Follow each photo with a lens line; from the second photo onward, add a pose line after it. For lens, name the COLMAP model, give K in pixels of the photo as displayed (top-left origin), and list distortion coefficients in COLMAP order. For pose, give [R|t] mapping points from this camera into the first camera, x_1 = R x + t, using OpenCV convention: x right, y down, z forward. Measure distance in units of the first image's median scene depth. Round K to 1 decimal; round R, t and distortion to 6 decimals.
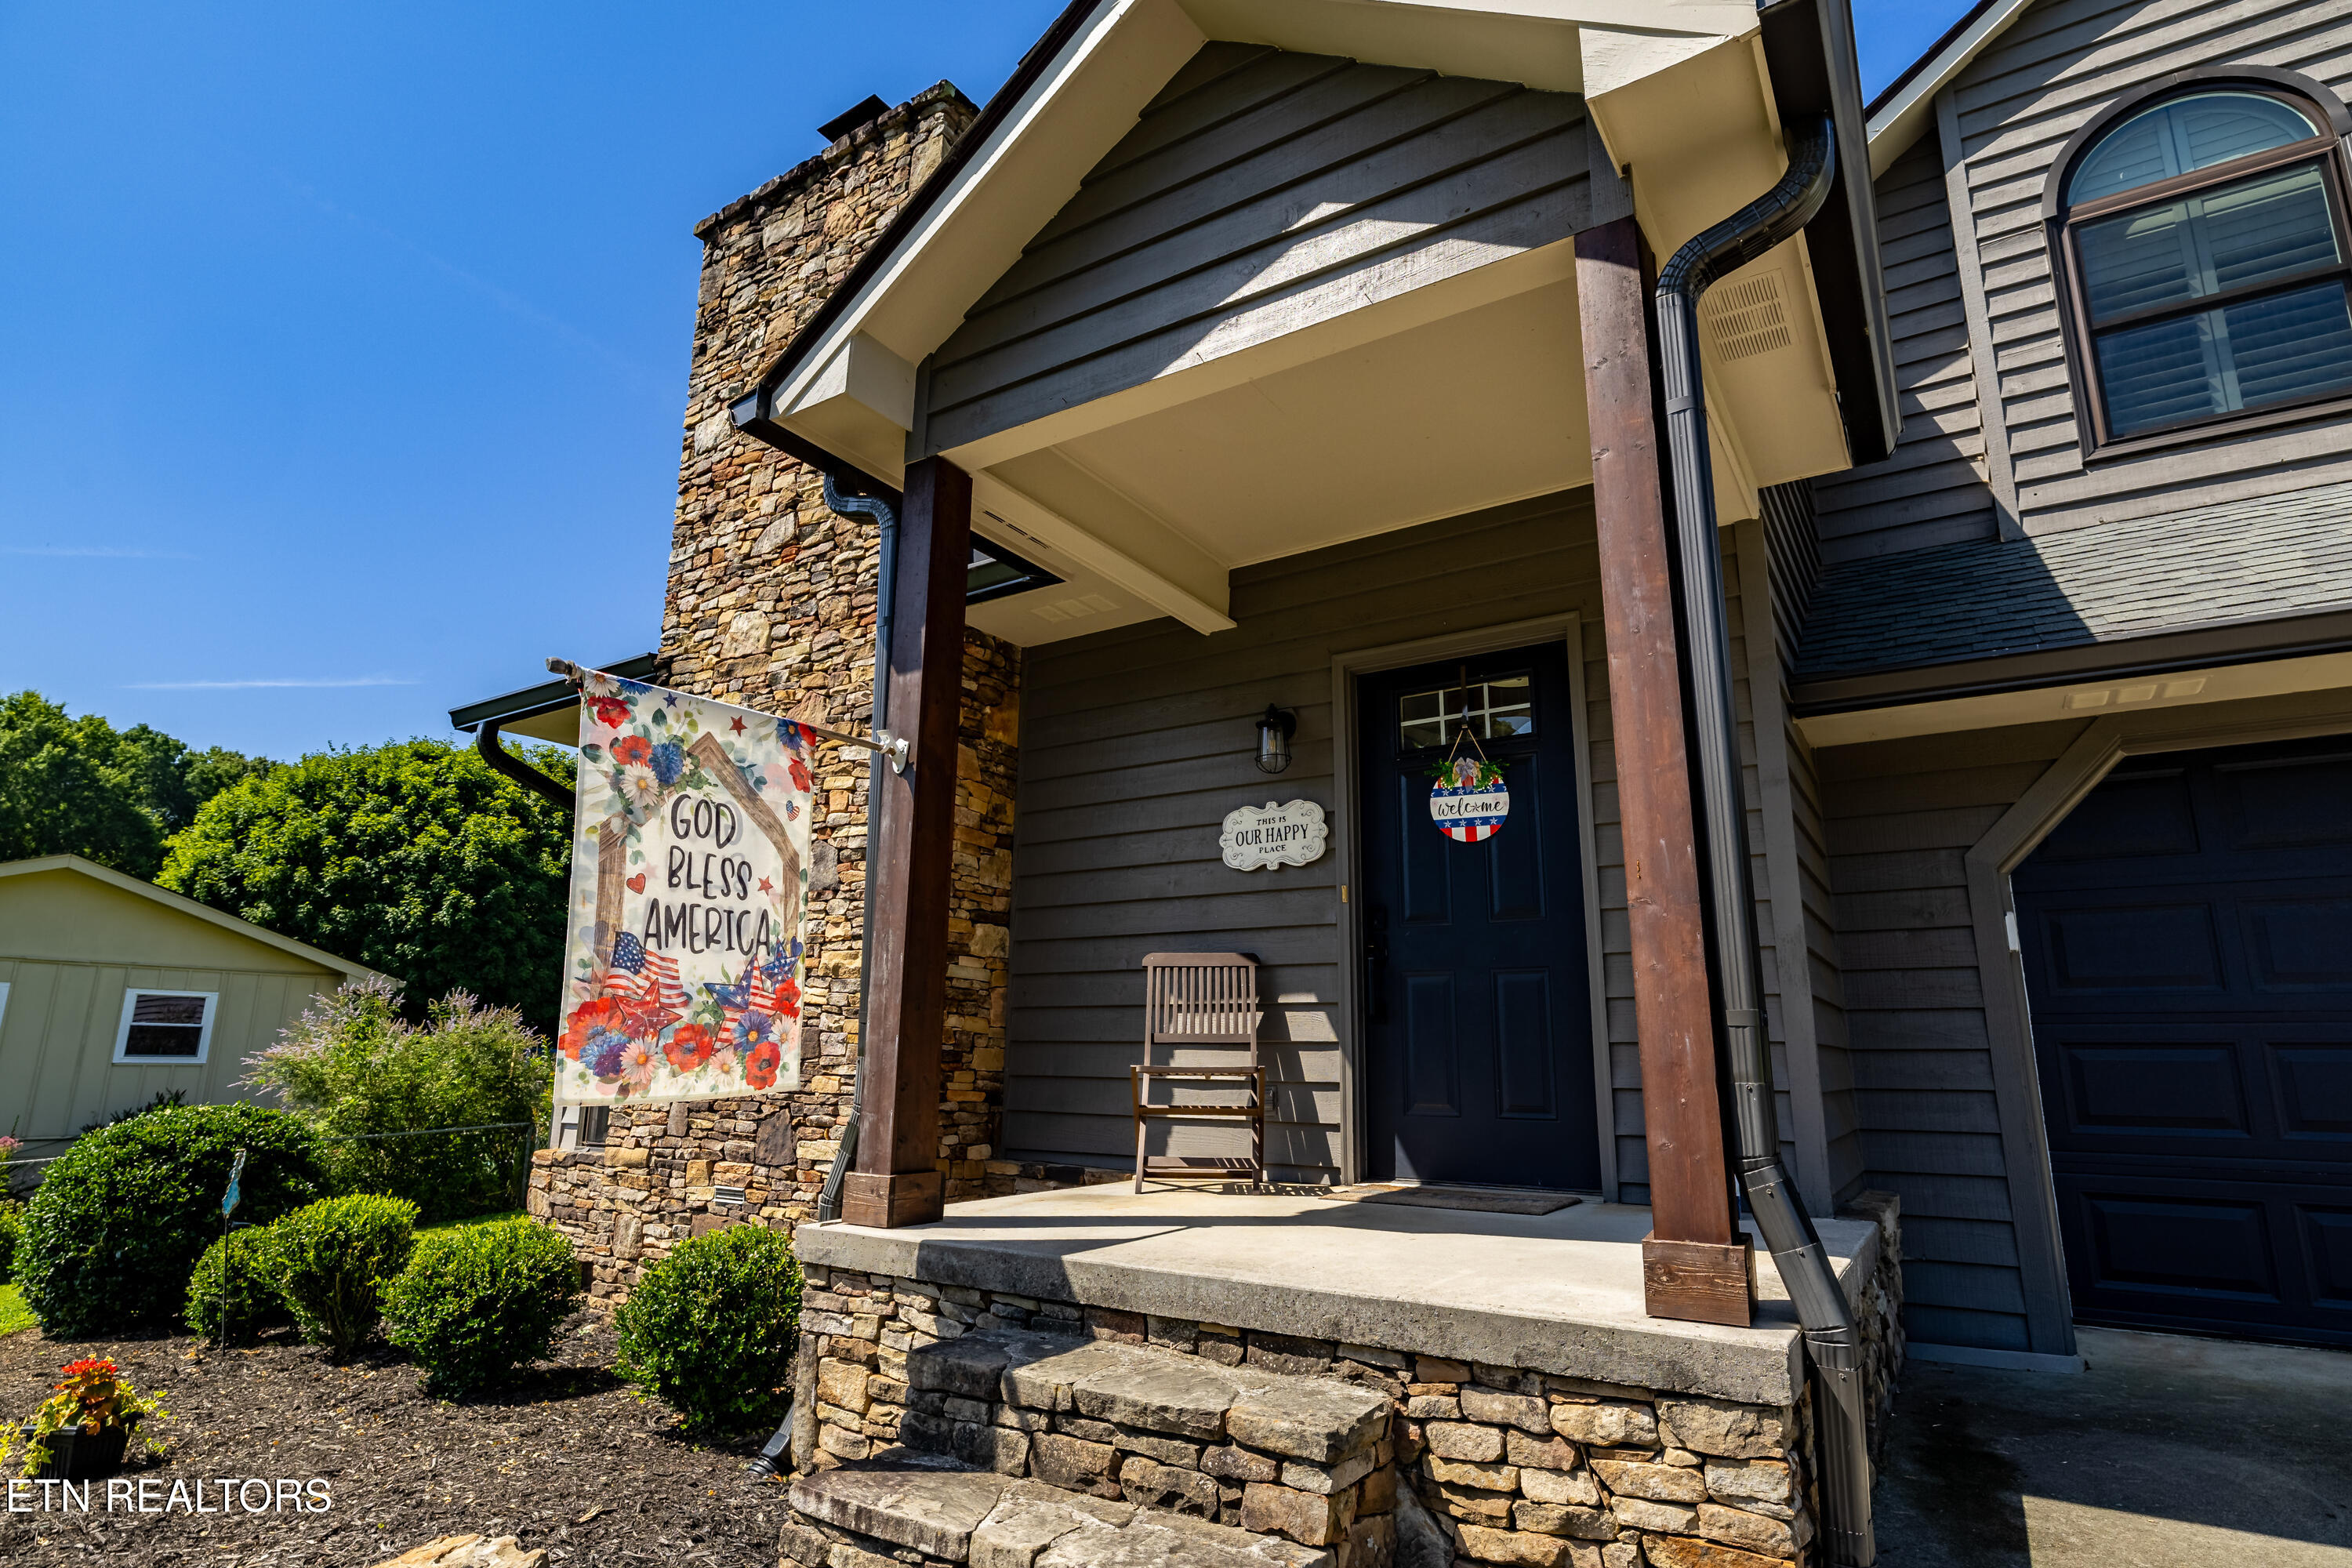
lens RADIAL K [[1224.5, 0, 1176.5], [0, 1224.5, 779.6], [0, 0, 1]] dist [-0.004571, -0.000349]
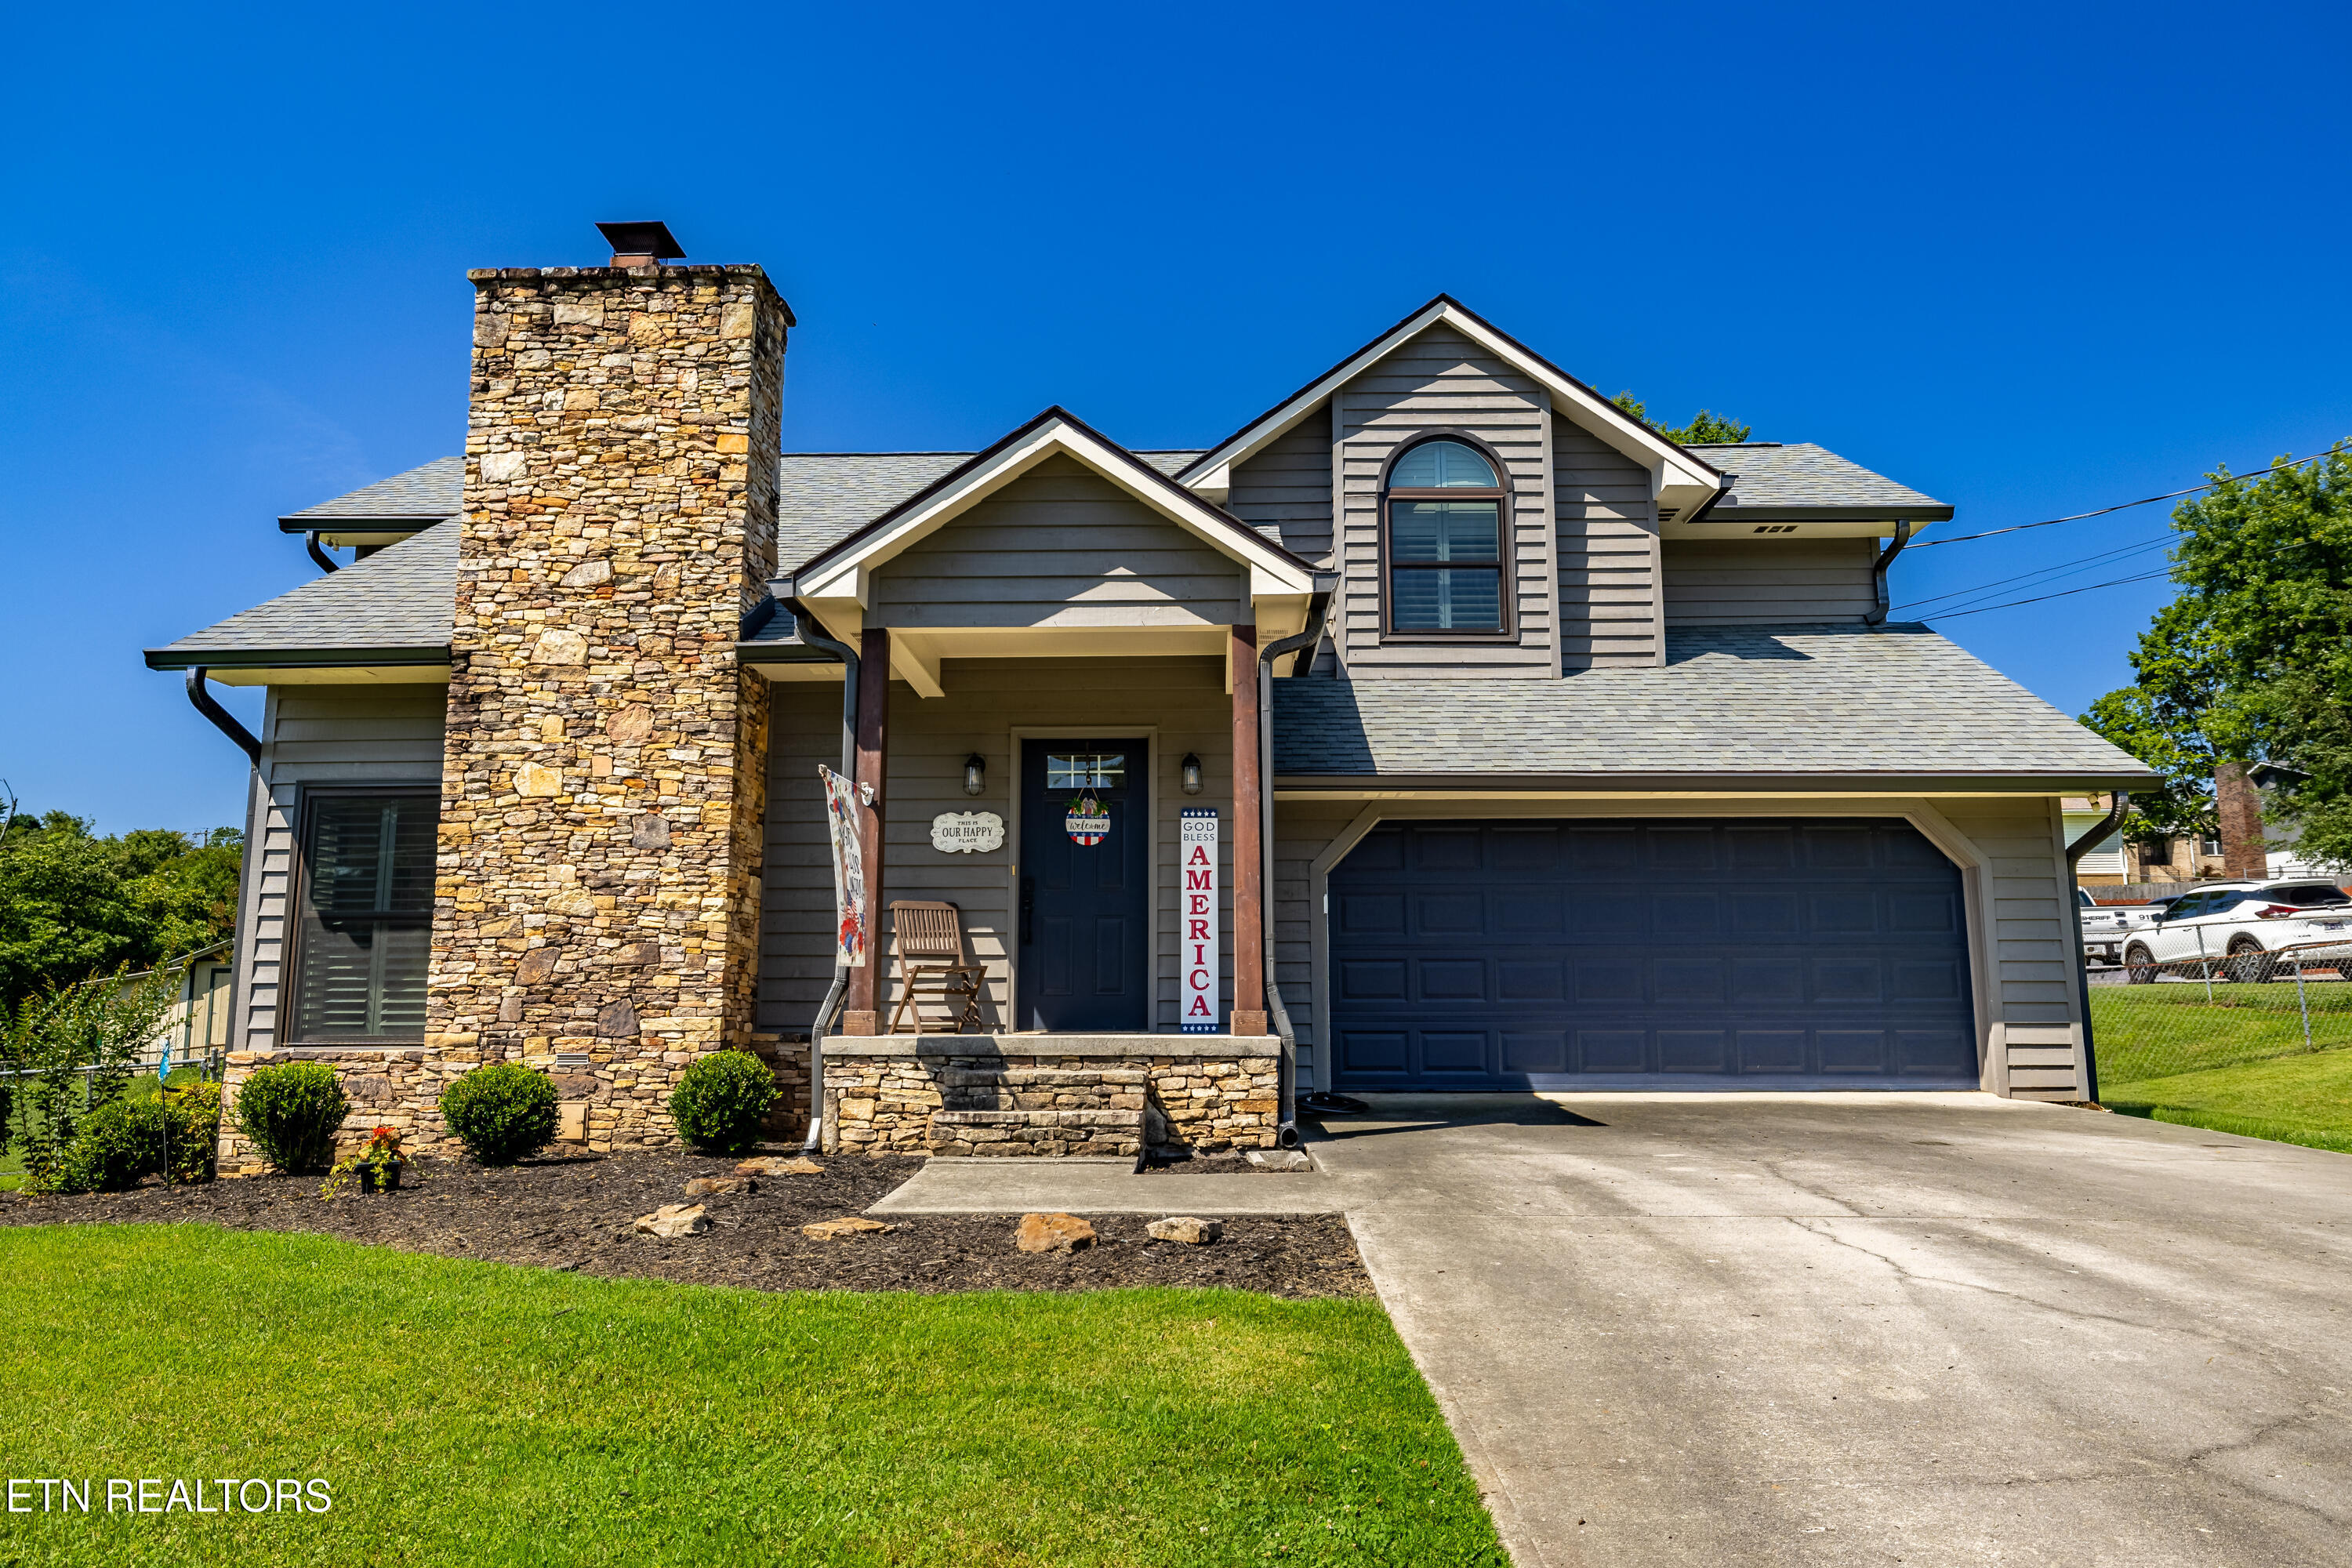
lens RADIAL K [[1576.6, 0, 1171.7], [0, 1576.6, 778.7], [0, 0, 1]] dist [-0.002015, 0.005460]
pose [[0.854915, 0.070506, 0.513954, -0.715410], [-0.106002, 0.993560, 0.040025, -0.128075], [-0.507822, -0.088698, 0.856883, -0.872114]]
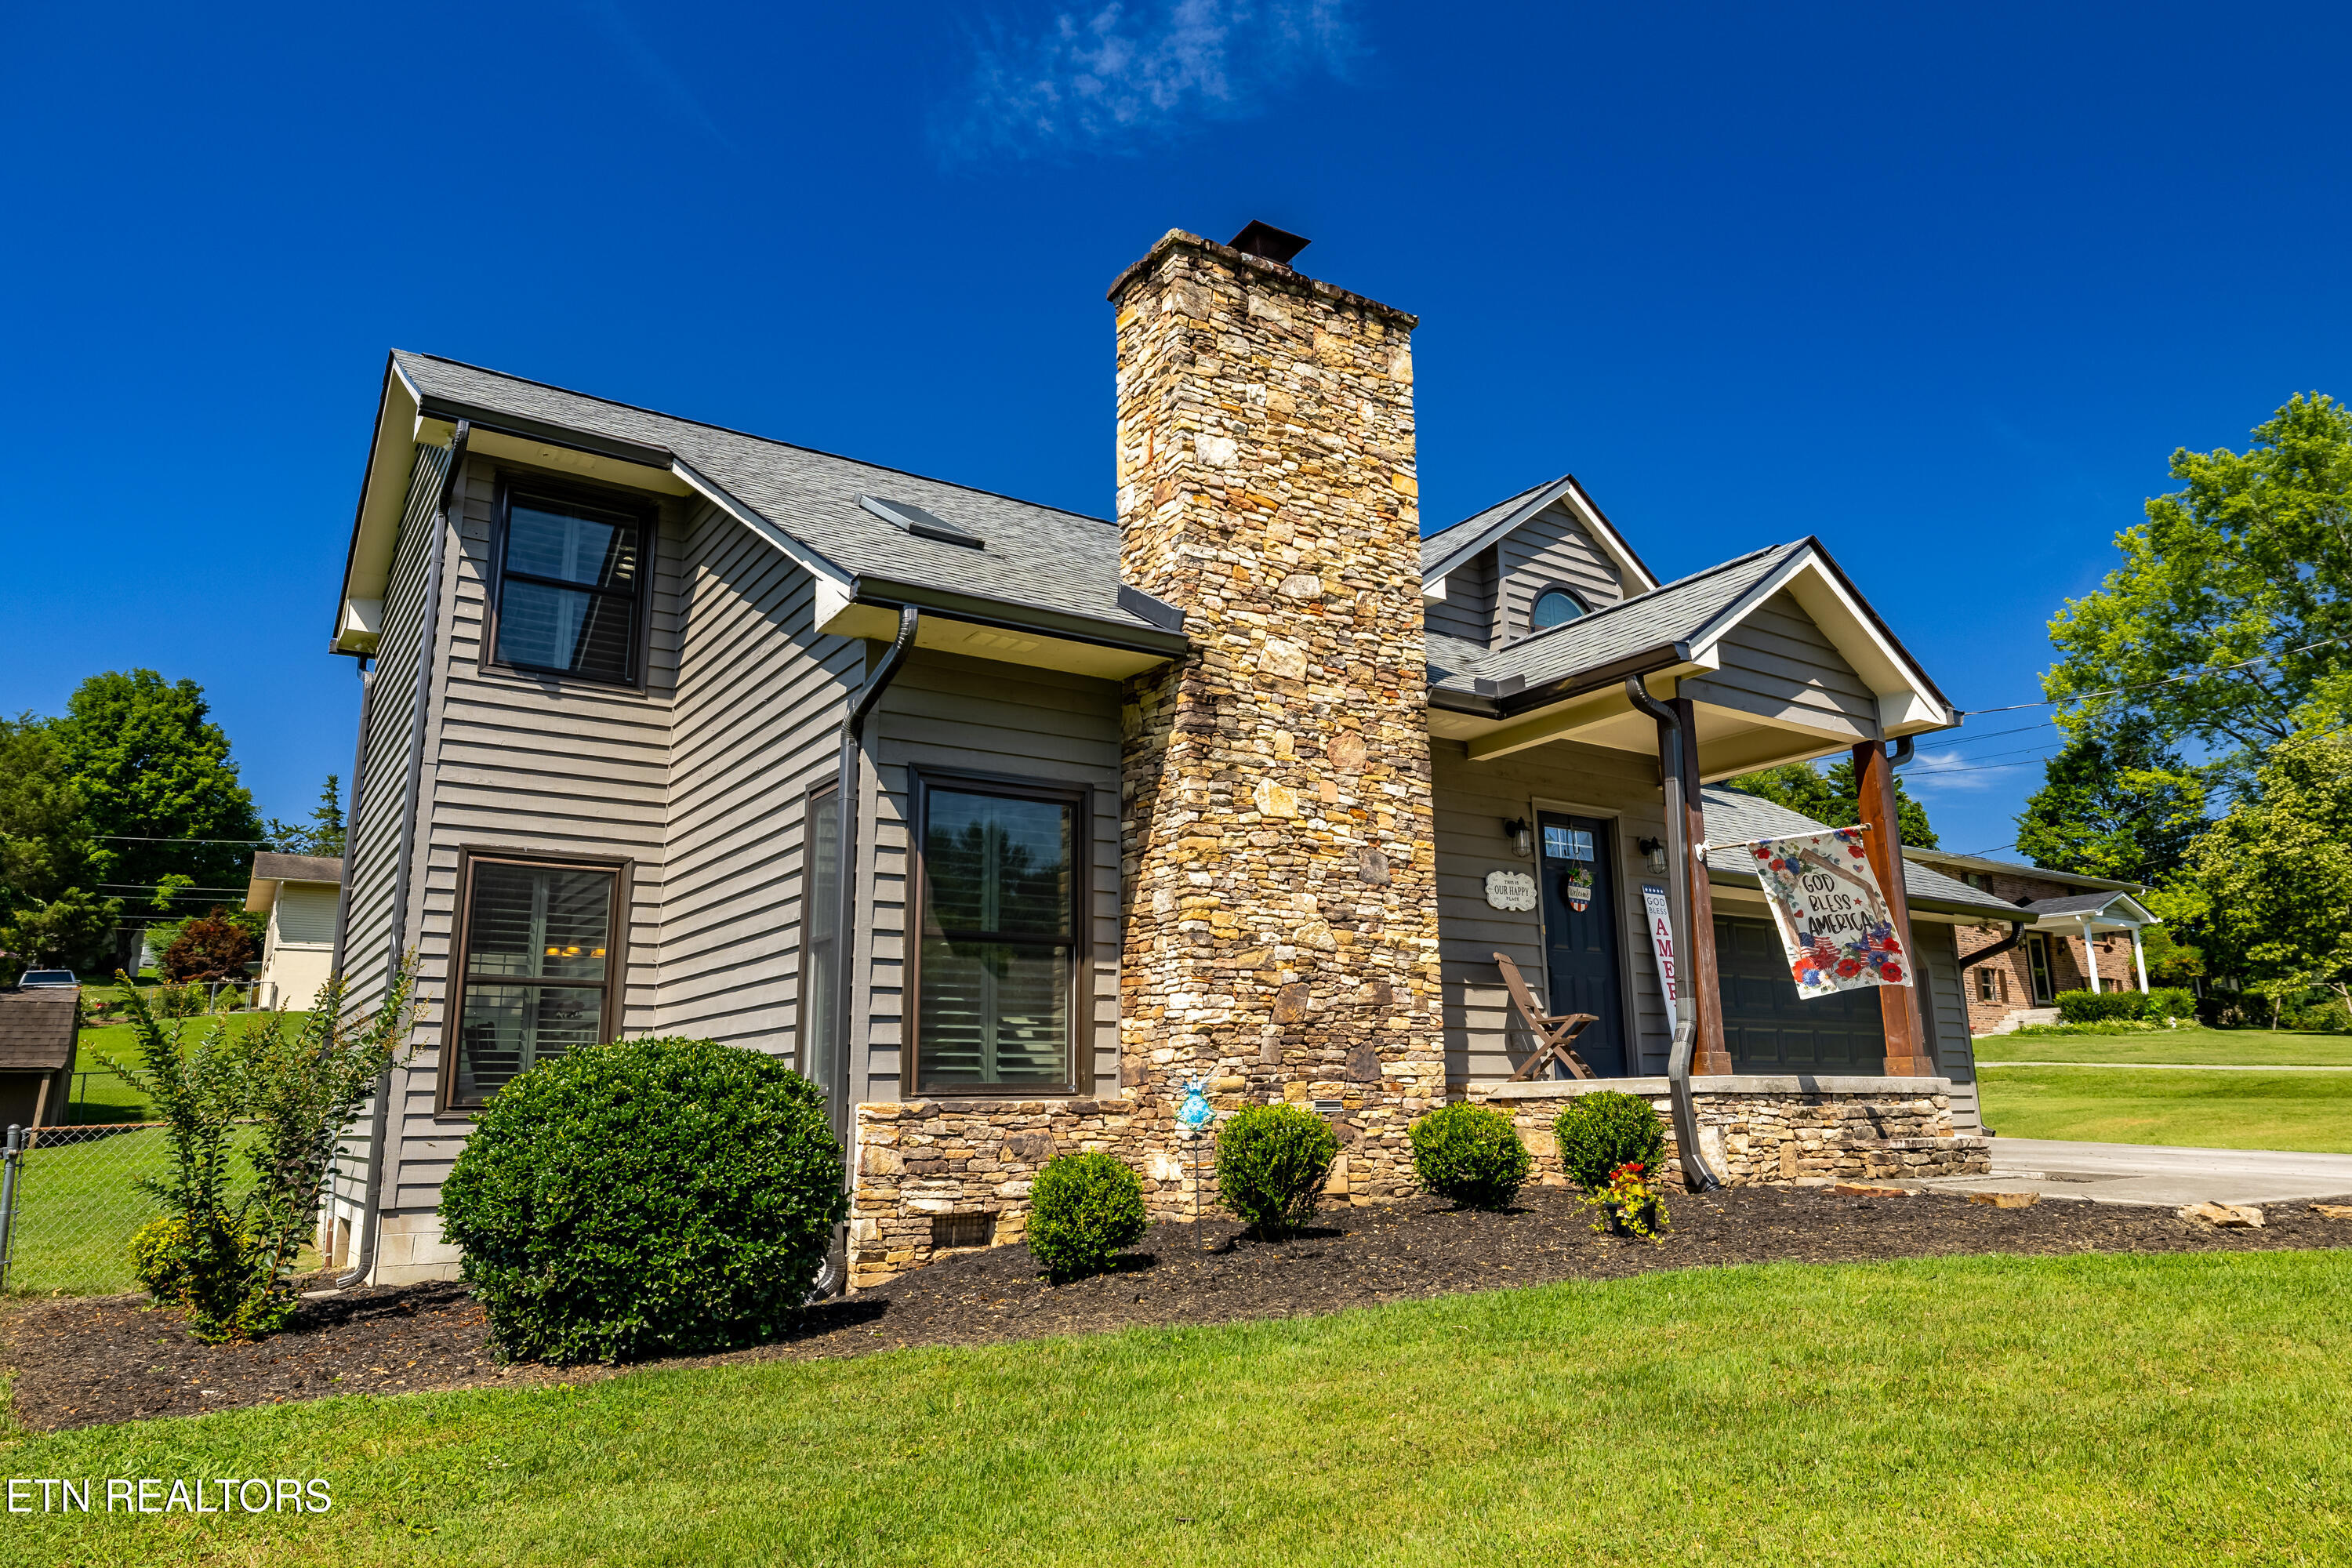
lens RADIAL K [[1509.7, 0, 1173.6], [0, 1509.7, 779.1], [0, 0, 1]] dist [-0.001805, -0.000363]
pose [[0.393212, 0.187096, 0.900211, -1.896949], [-0.187936, 0.974761, -0.120500, 0.218826], [-0.900036, -0.121800, 0.418450, 0.502736]]
